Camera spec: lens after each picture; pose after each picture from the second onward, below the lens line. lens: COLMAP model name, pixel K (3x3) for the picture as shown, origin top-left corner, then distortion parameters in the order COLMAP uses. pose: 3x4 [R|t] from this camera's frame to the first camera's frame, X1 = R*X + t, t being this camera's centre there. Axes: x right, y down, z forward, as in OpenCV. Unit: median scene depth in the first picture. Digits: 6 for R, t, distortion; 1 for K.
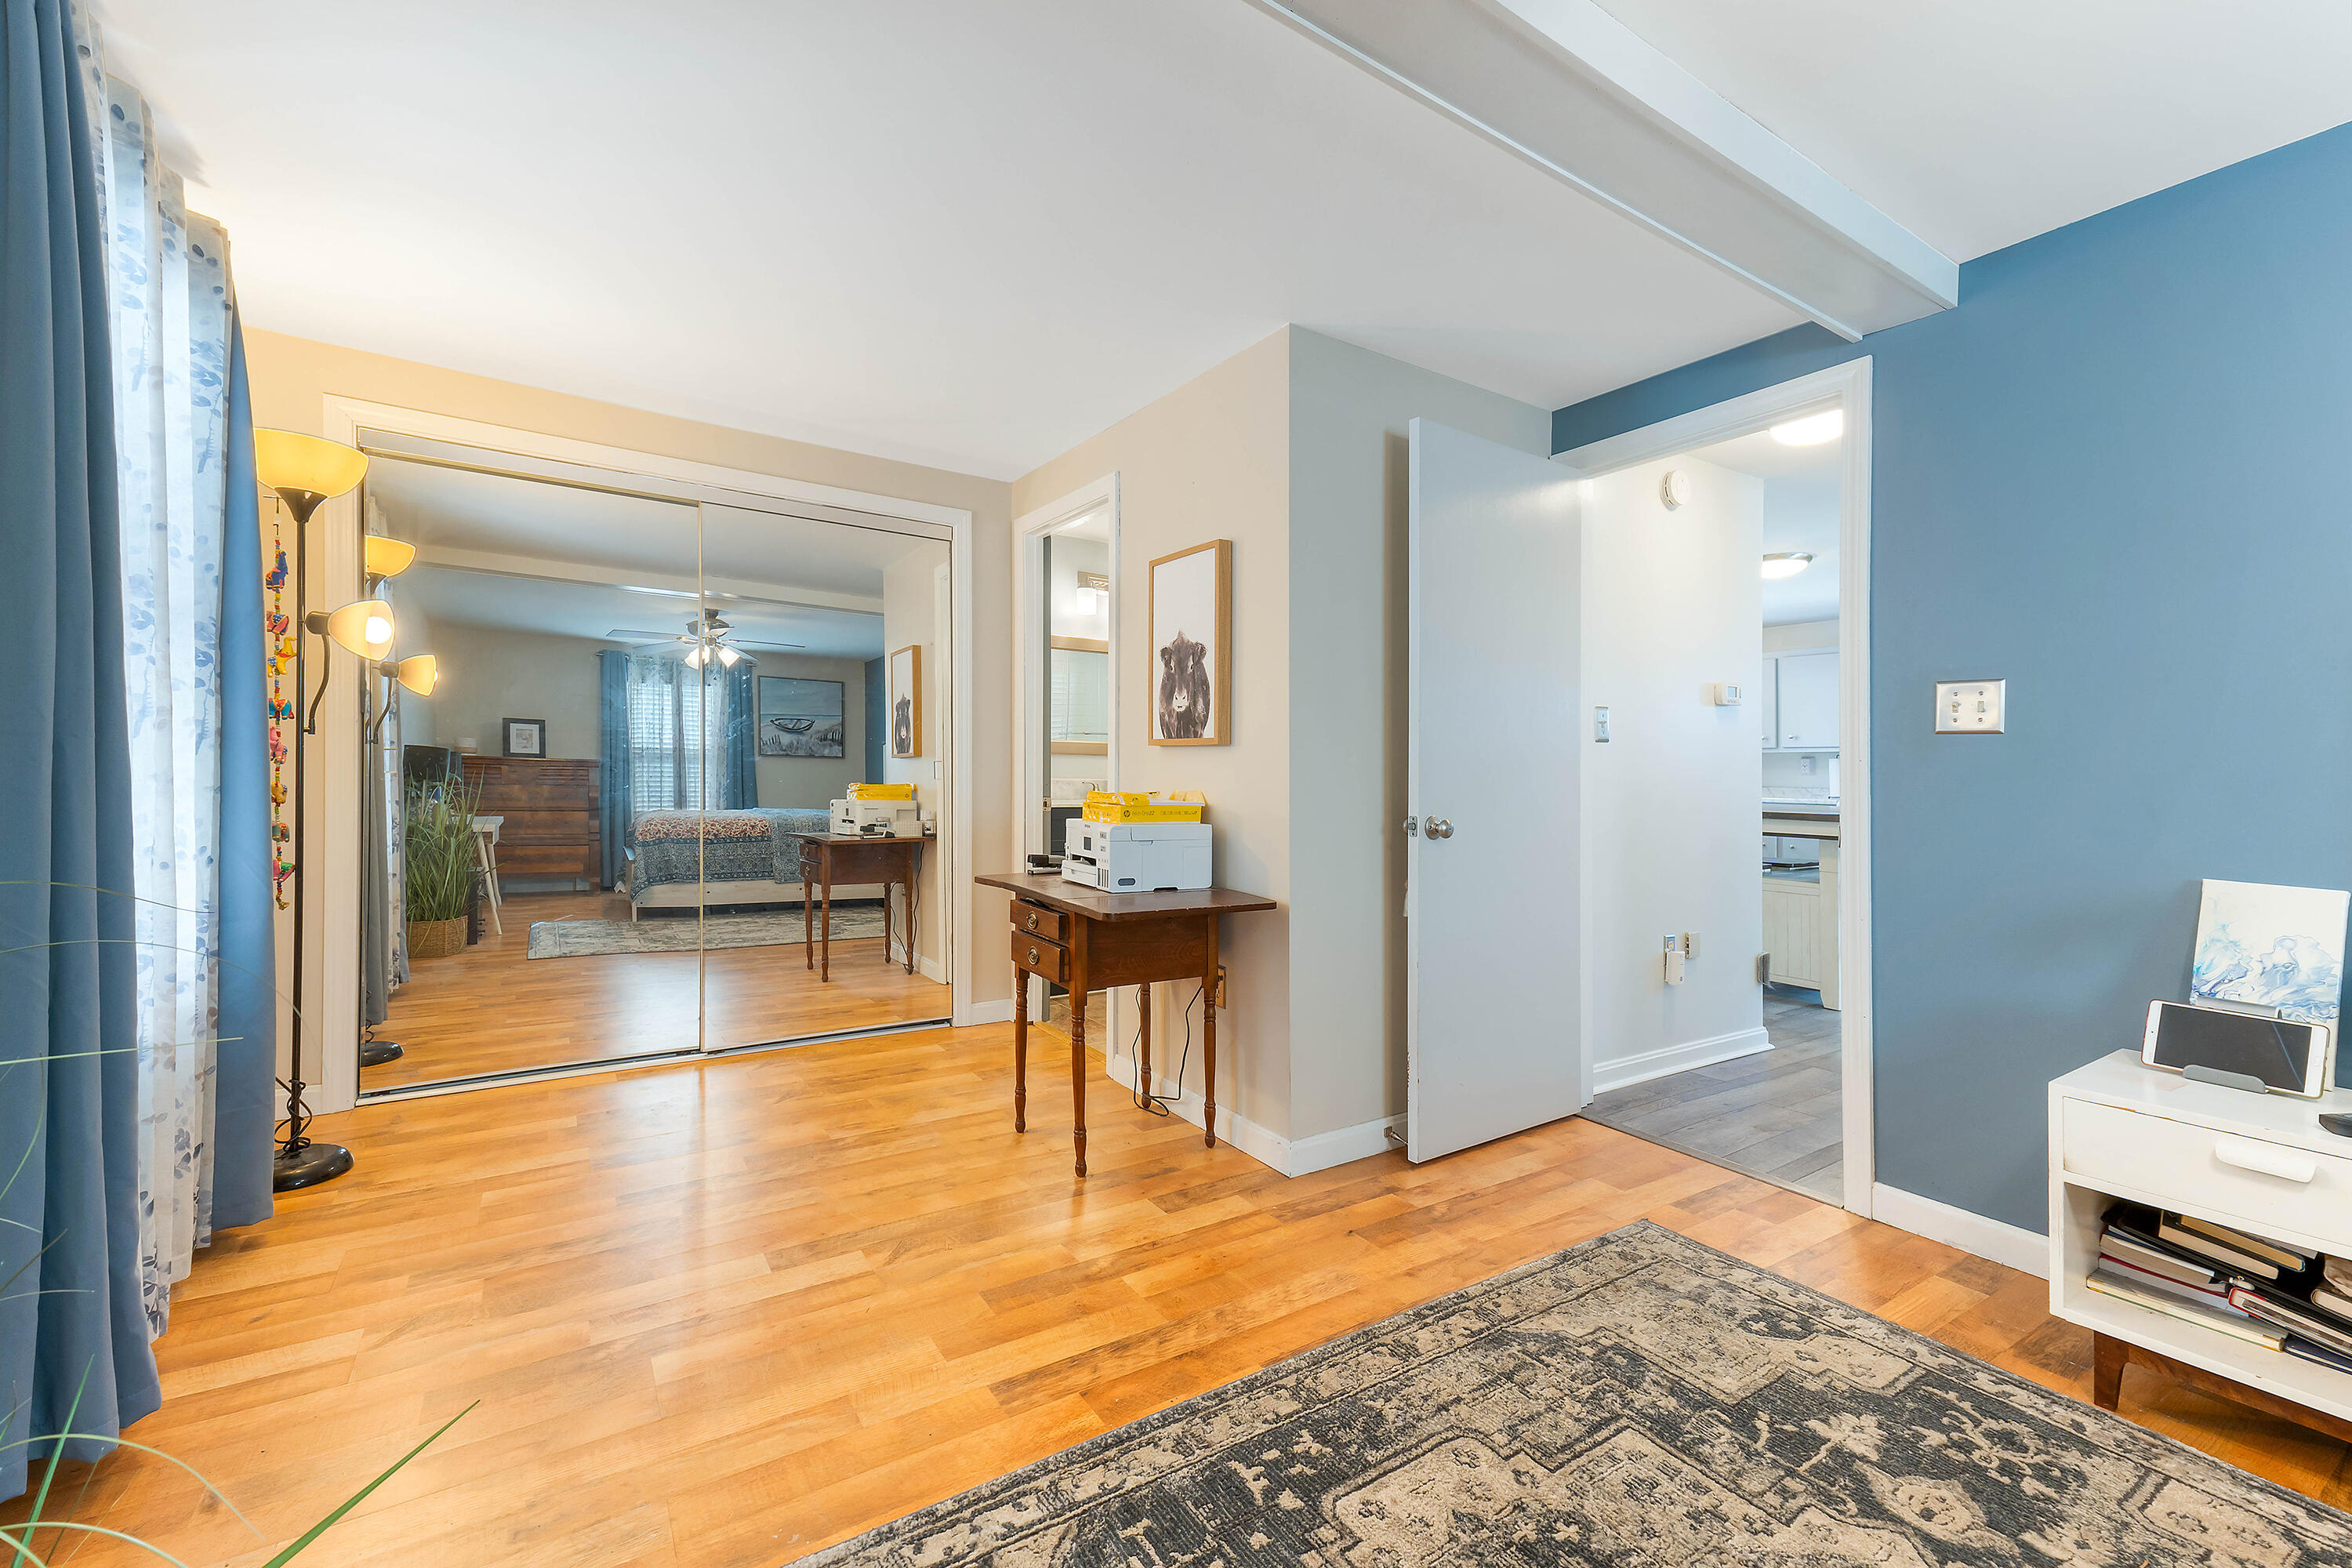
lens RADIAL K [[967.8, 0, 1191.7], [0, 967.8, 796.9], [0, 0, 1]] dist [0.035275, -0.004562]
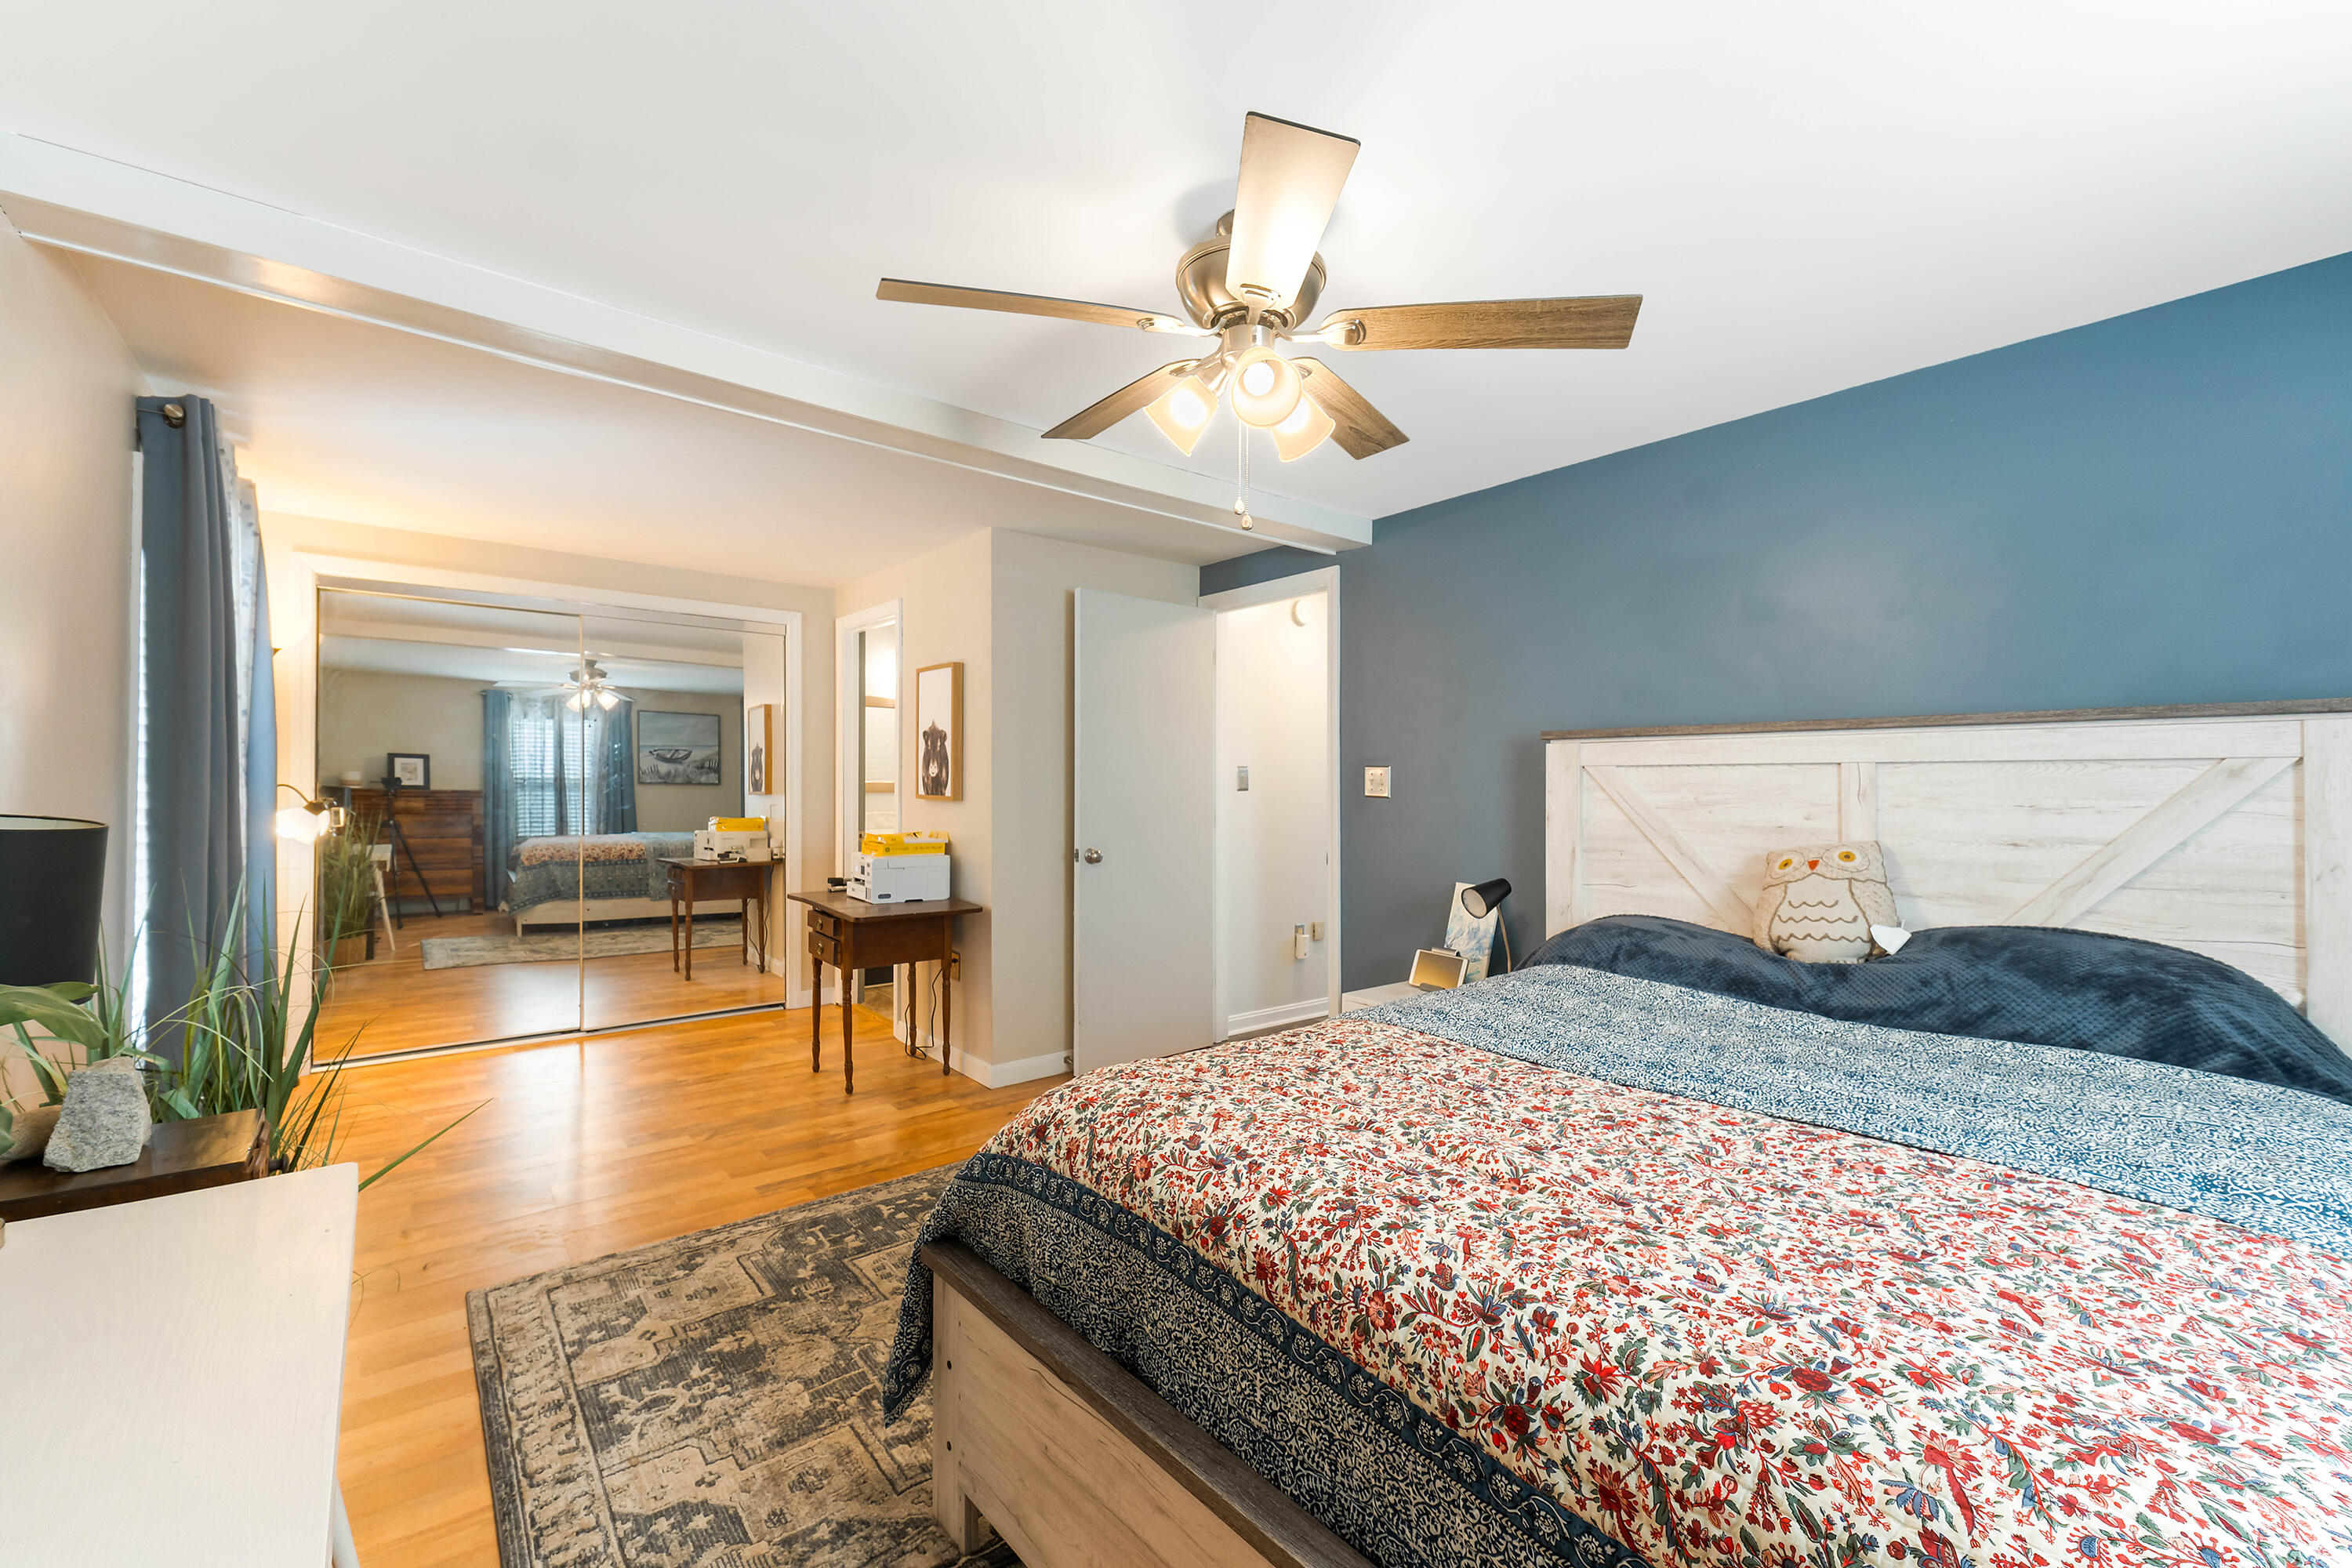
lens RADIAL K [[967.8, 0, 1186.3], [0, 967.8, 790.6], [0, 0, 1]] dist [0.035275, -0.004562]
pose [[0.996213, -0.008956, 0.086482, 0.234340], [0.010132, 0.999862, -0.013179, -0.043842], [-0.086352, 0.014006, 0.996166, -0.461919]]
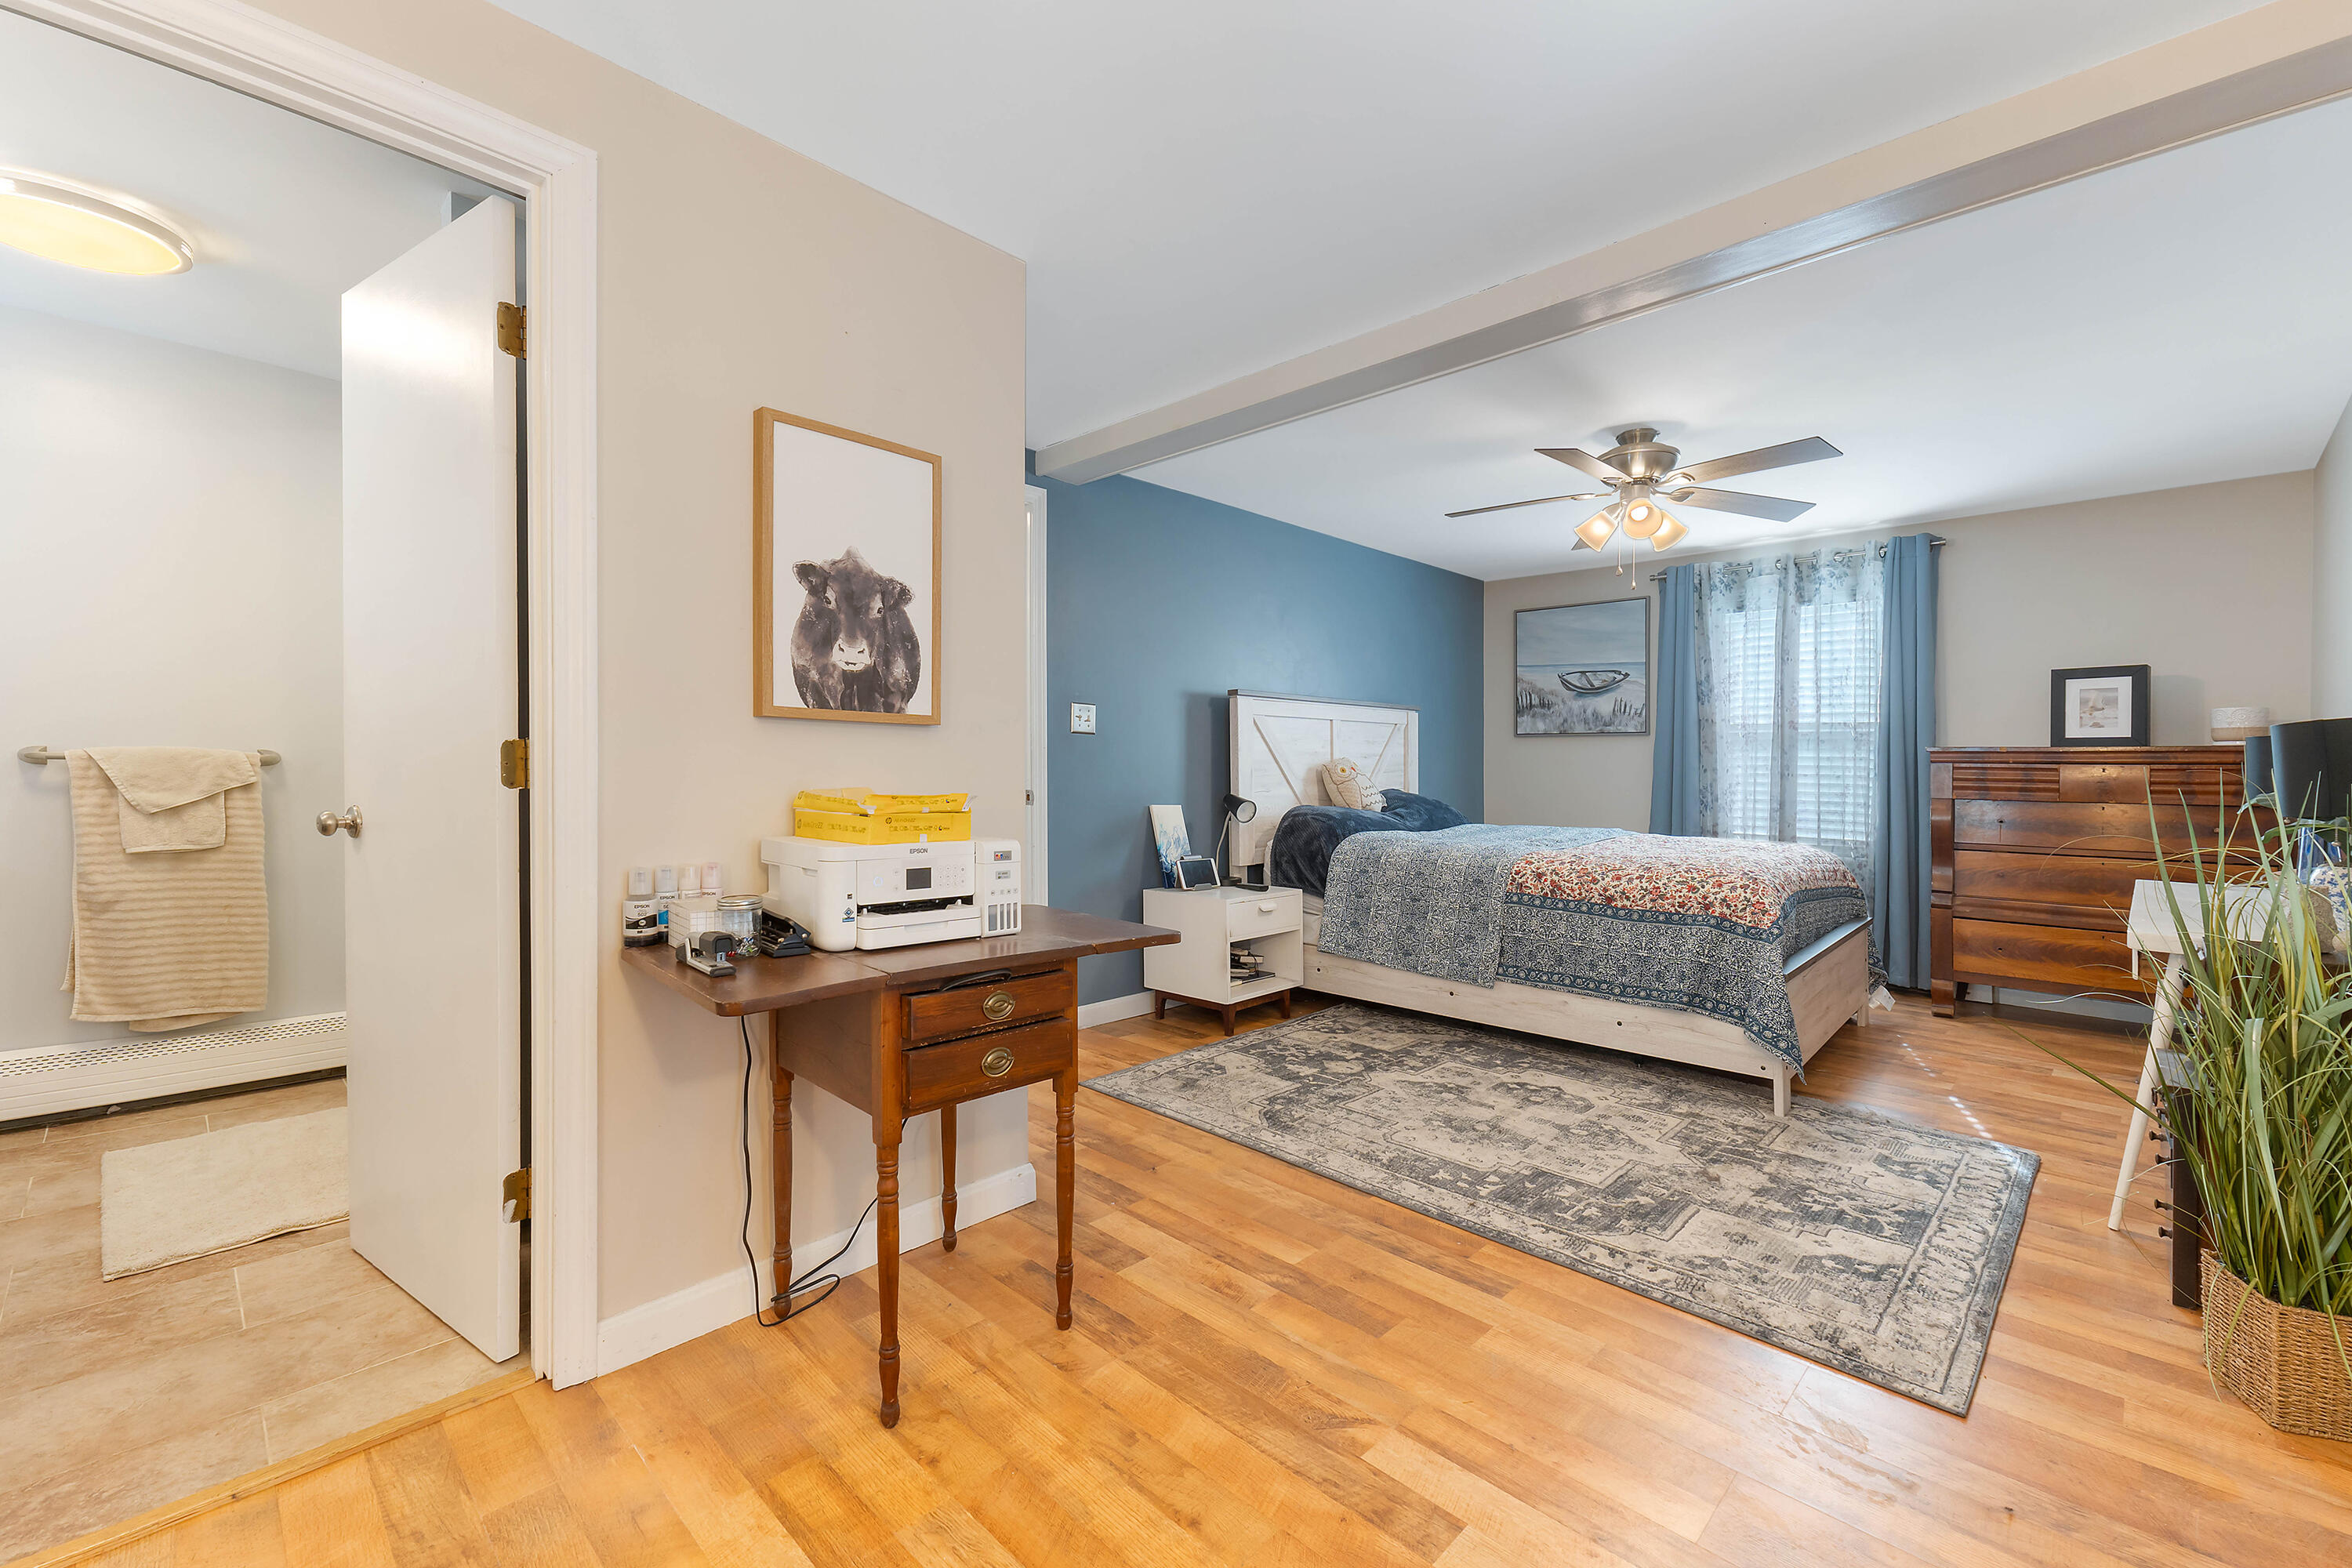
lens RADIAL K [[967.8, 0, 1174.5], [0, 967.8, 784.4], [0, 0, 1]] dist [0.035275, -0.004562]
pose [[-0.202611, -0.040117, 0.978437, -0.703068], [0.008444, 0.999052, 0.042711, -0.036352], [-0.979223, 0.016916, -0.202080, 0.905322]]
